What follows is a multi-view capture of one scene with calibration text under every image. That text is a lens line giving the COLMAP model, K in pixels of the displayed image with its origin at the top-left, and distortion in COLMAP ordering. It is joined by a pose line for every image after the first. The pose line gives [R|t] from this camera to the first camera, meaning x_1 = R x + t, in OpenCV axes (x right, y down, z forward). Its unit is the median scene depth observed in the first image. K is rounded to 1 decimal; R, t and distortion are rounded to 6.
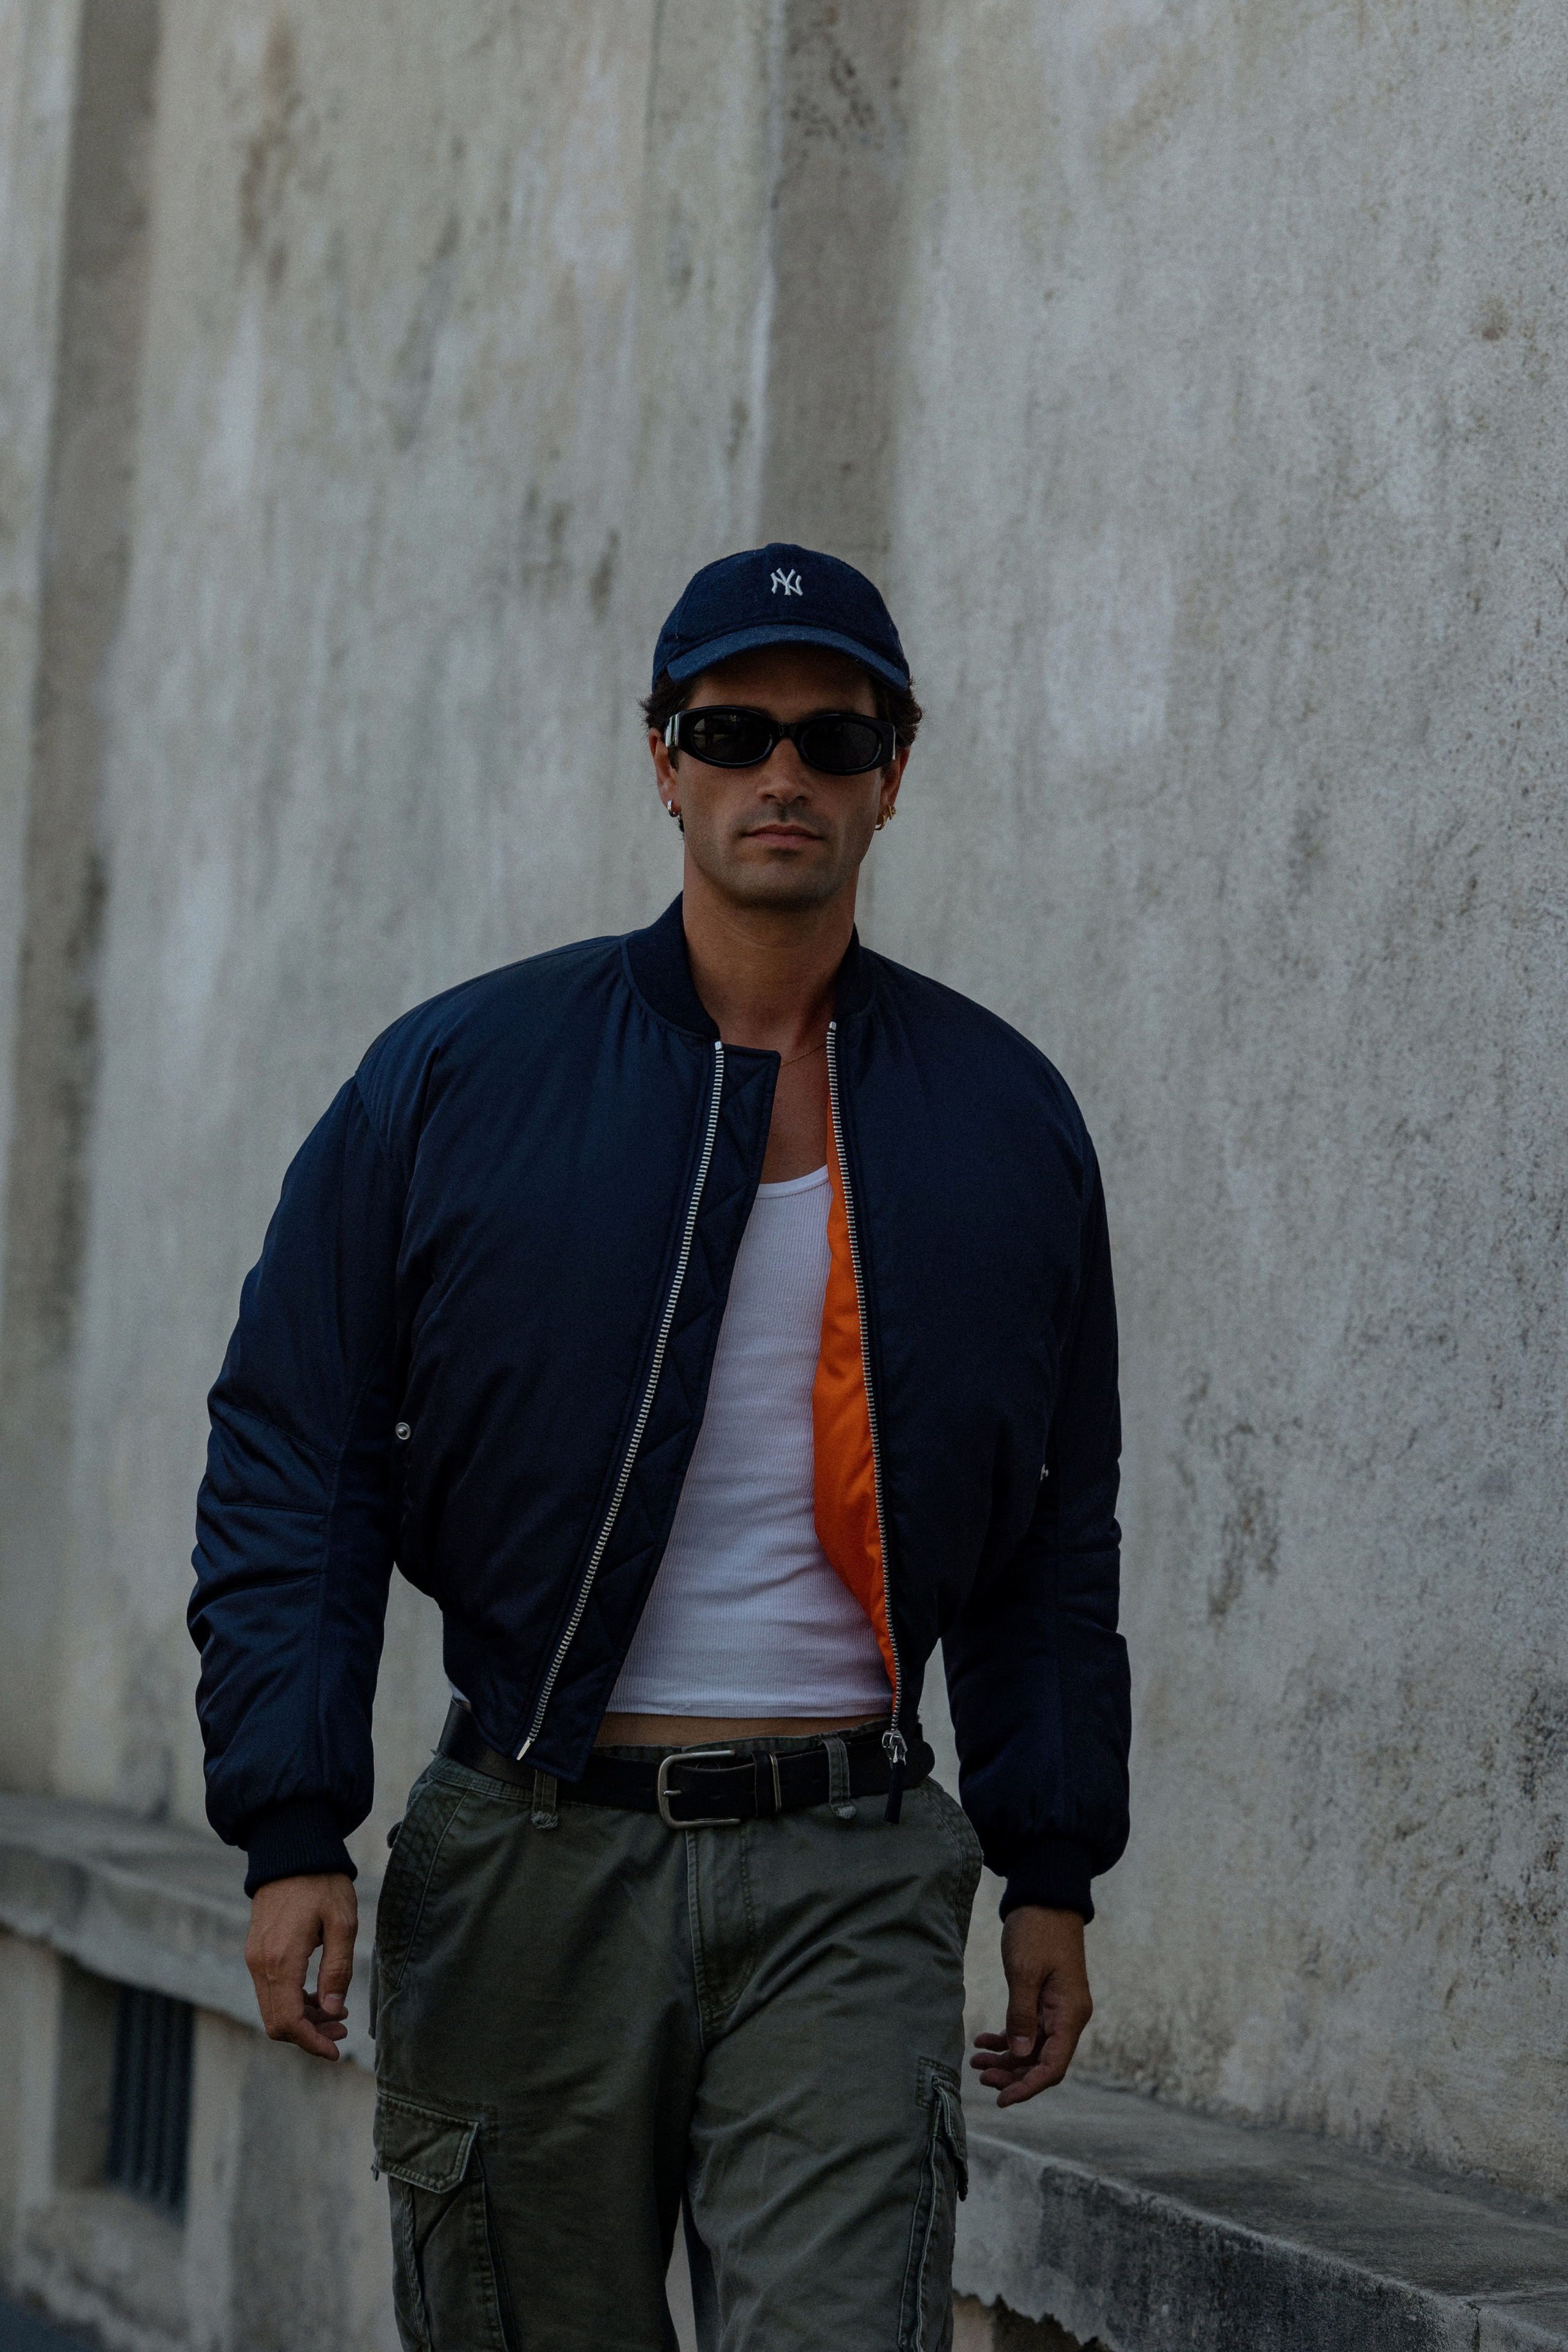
lens RADIAL K [[8191.8, 0, 782.9], [0, 8191.8, 1136.9], [0, 0, 1]] dist [-0.210398, 0.670687]
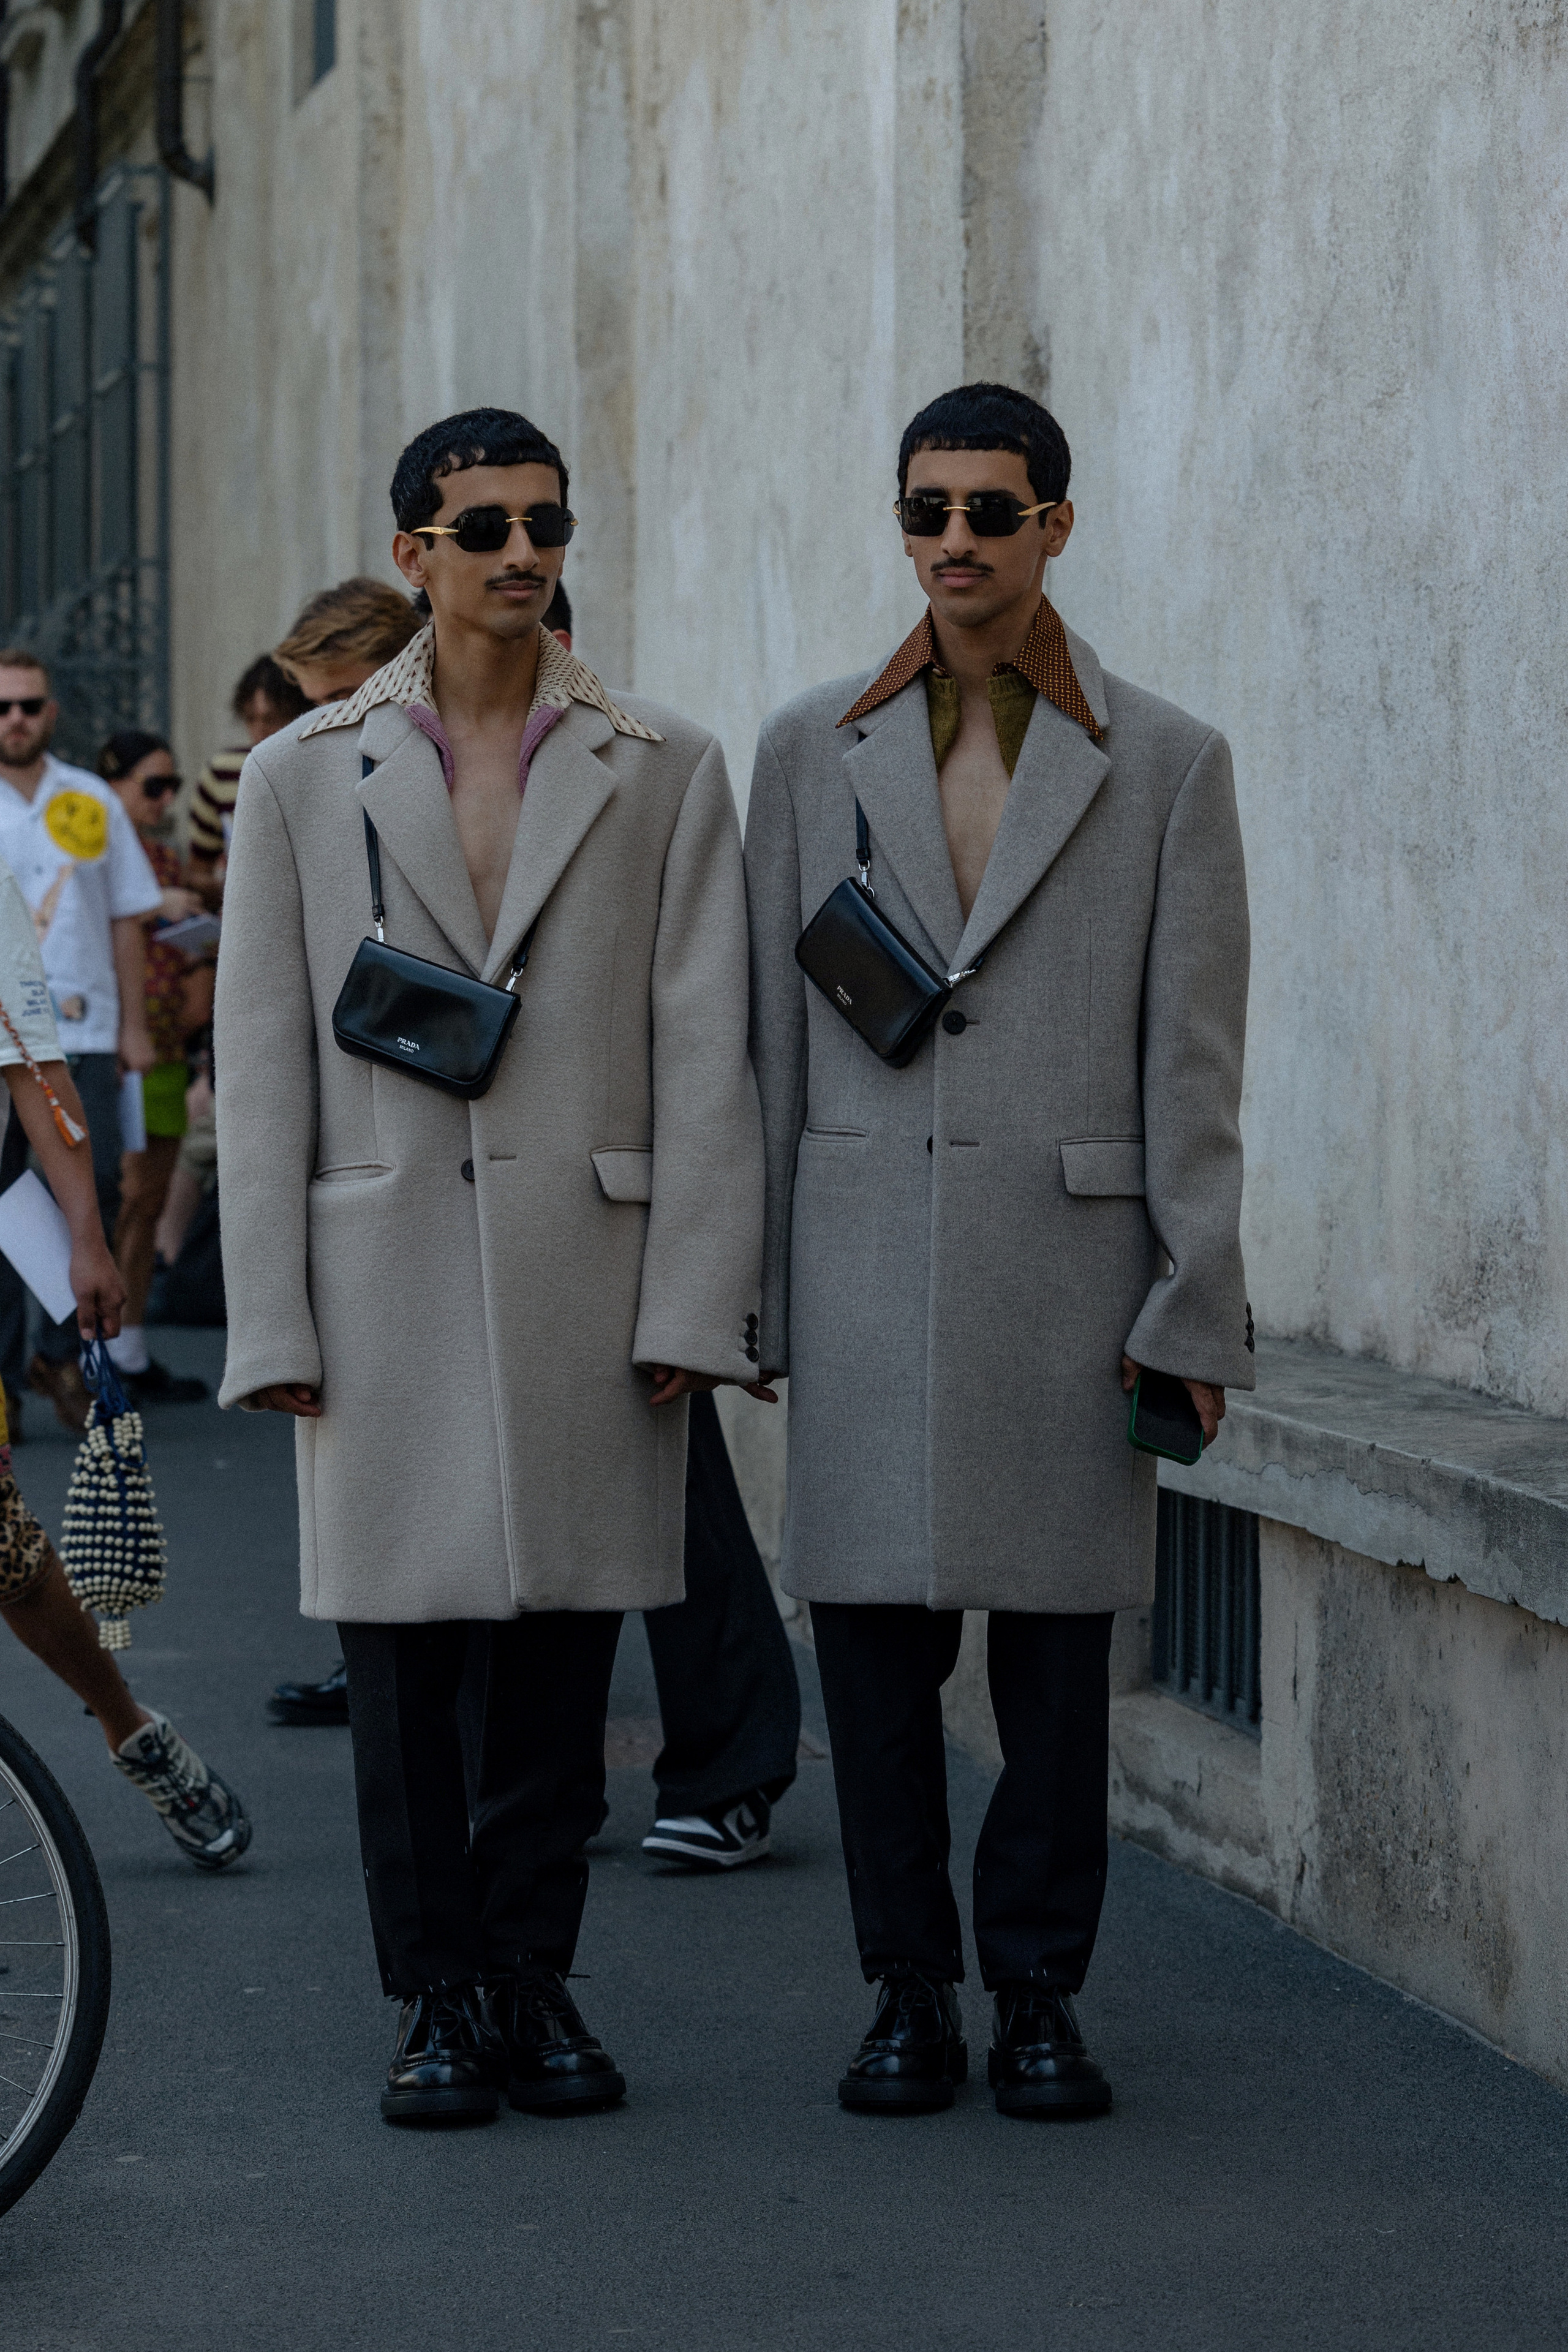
lens RADIAL K [[7654.0, 0, 783.8], [0, 7654.0, 1251.7], [0, 0, 1]] dist [-0.178590, -0.434967]
pose [[0.993730, -0.053329, -0.098270, -0.051943], [0.061998, 0.994243, 0.087389, -0.013223], [0.093044, -0.092934, 0.991315, 0.121260]]
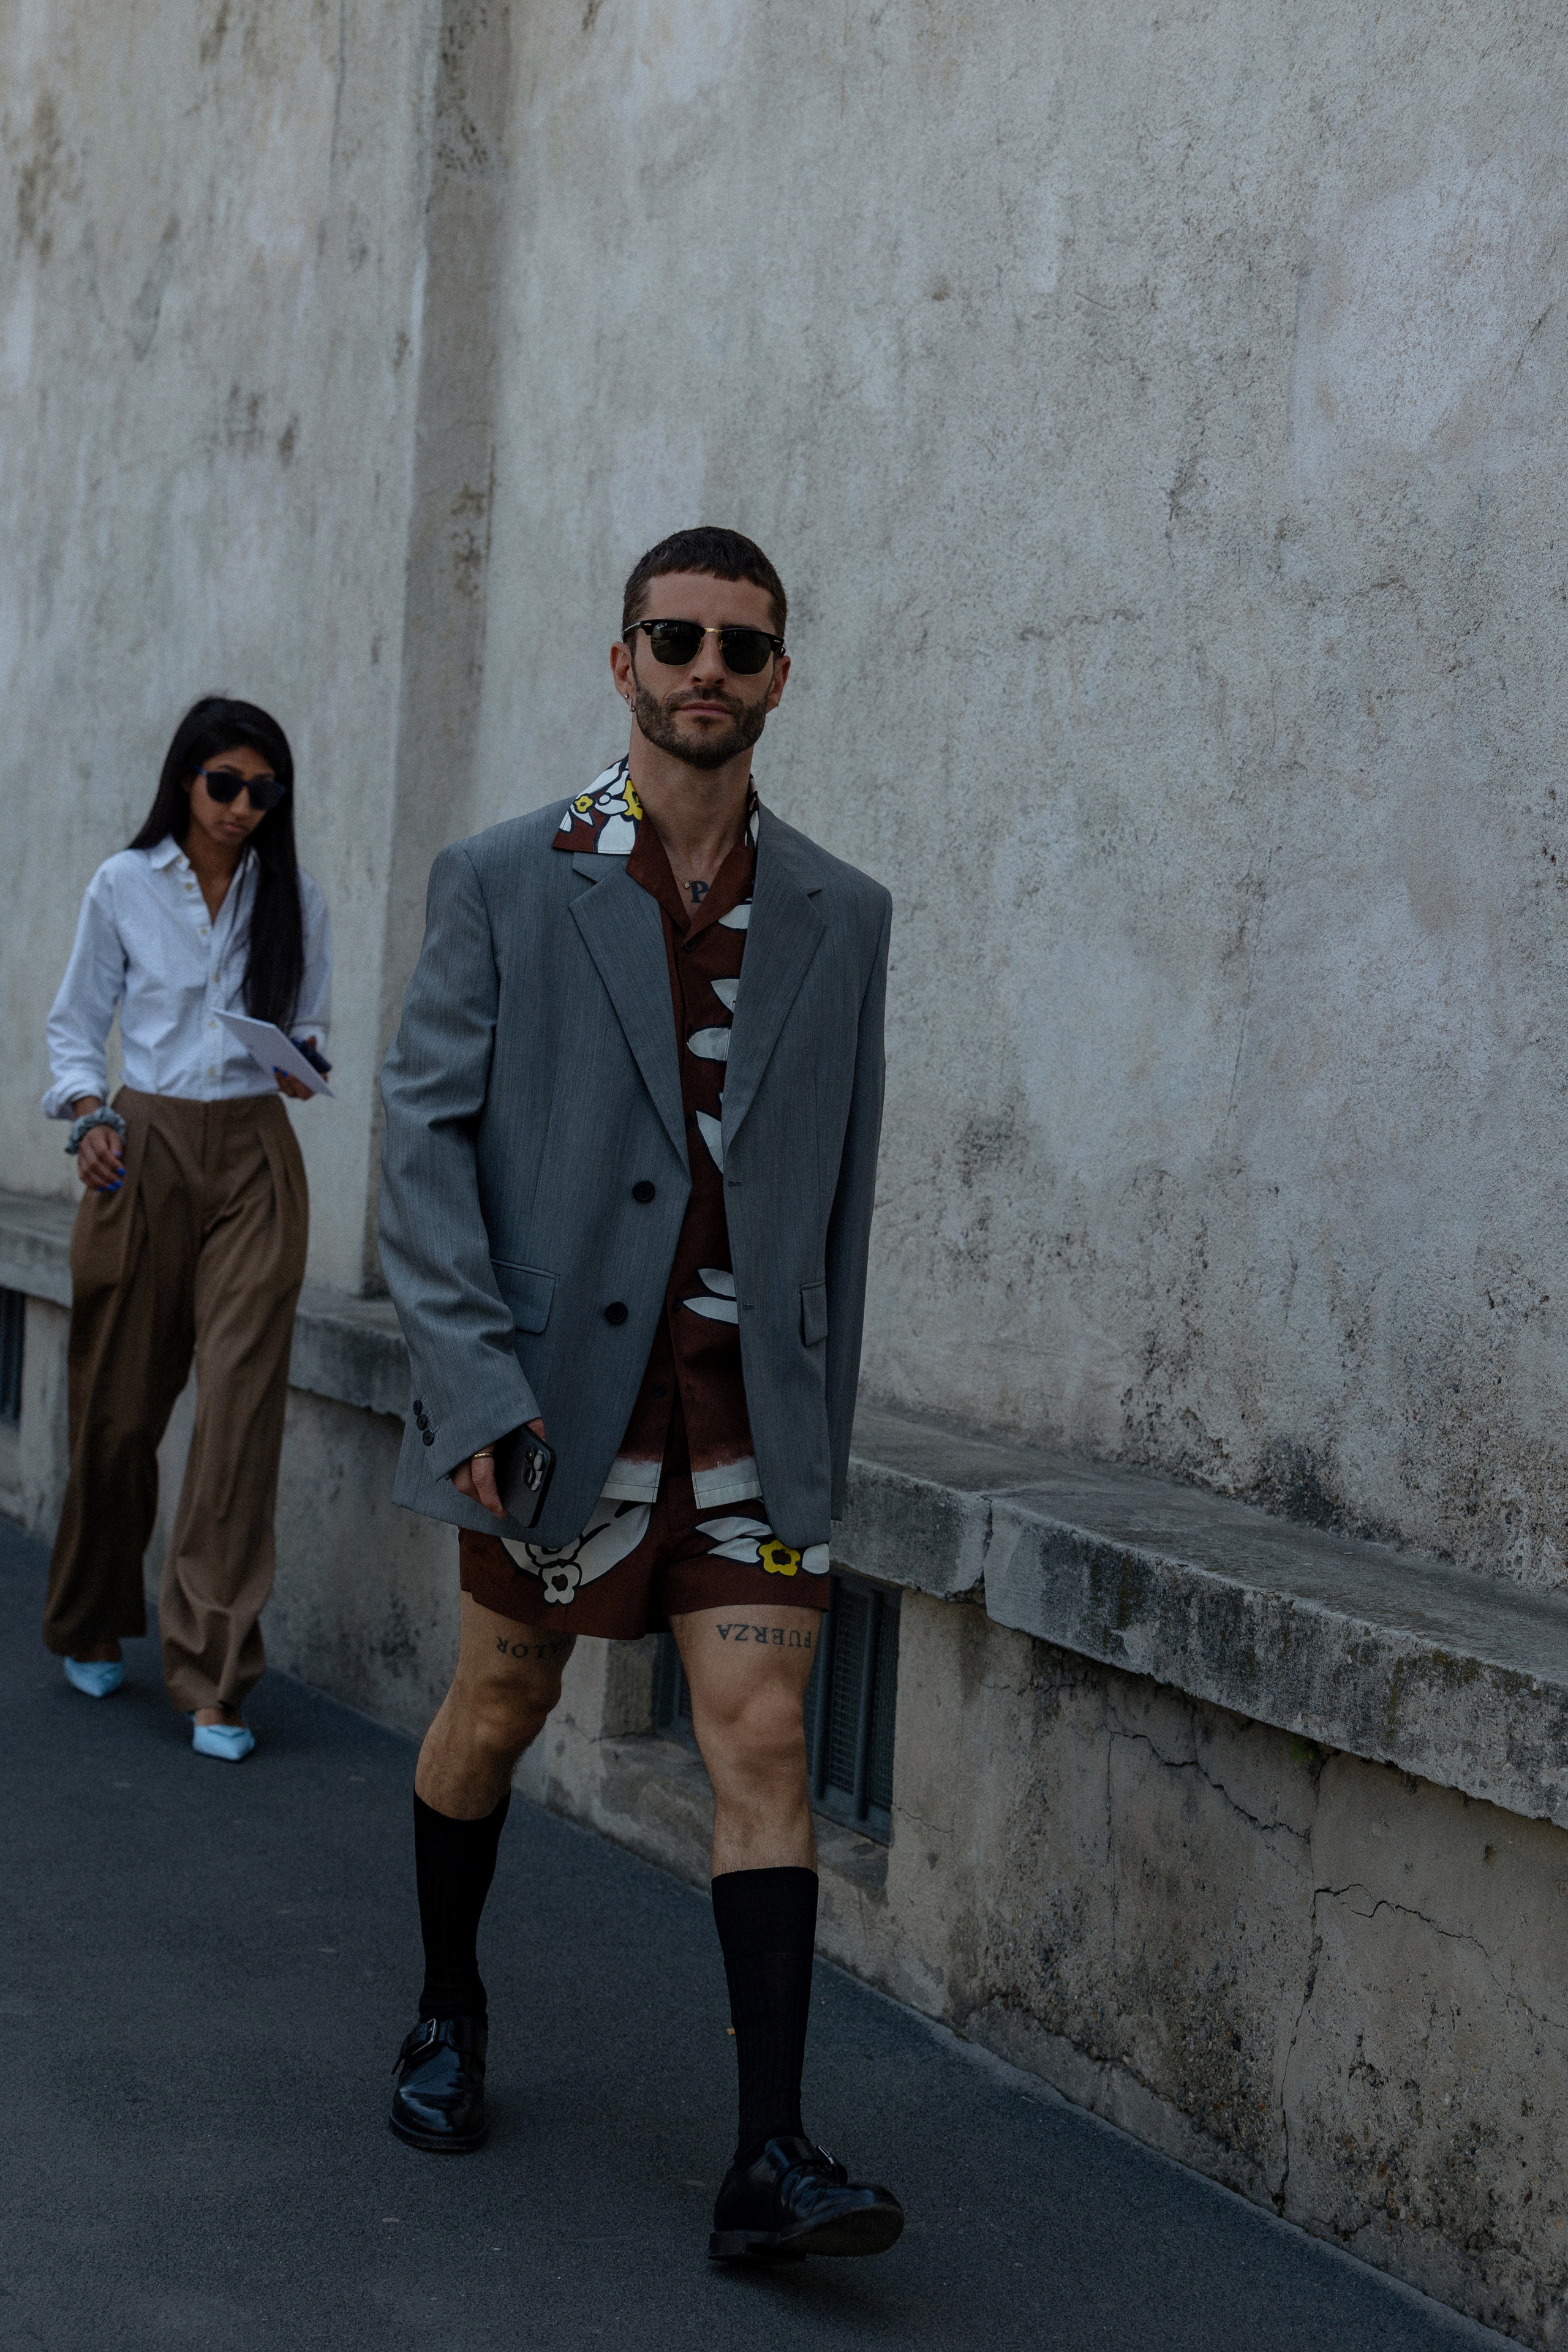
lens RADIAL K [[4627.3, 0, 784.0], [0, 4627.3, 1176.0], [0, 0, 1]] dist [0.045838, -0.349886]
pose [[0.991504, -0.000168, 0.130076, -0.058887], [-0.011040, 0.996282, 0.085440, -0.001277], [-0.129607, -0.086150, 0.987816, 0.061535]]
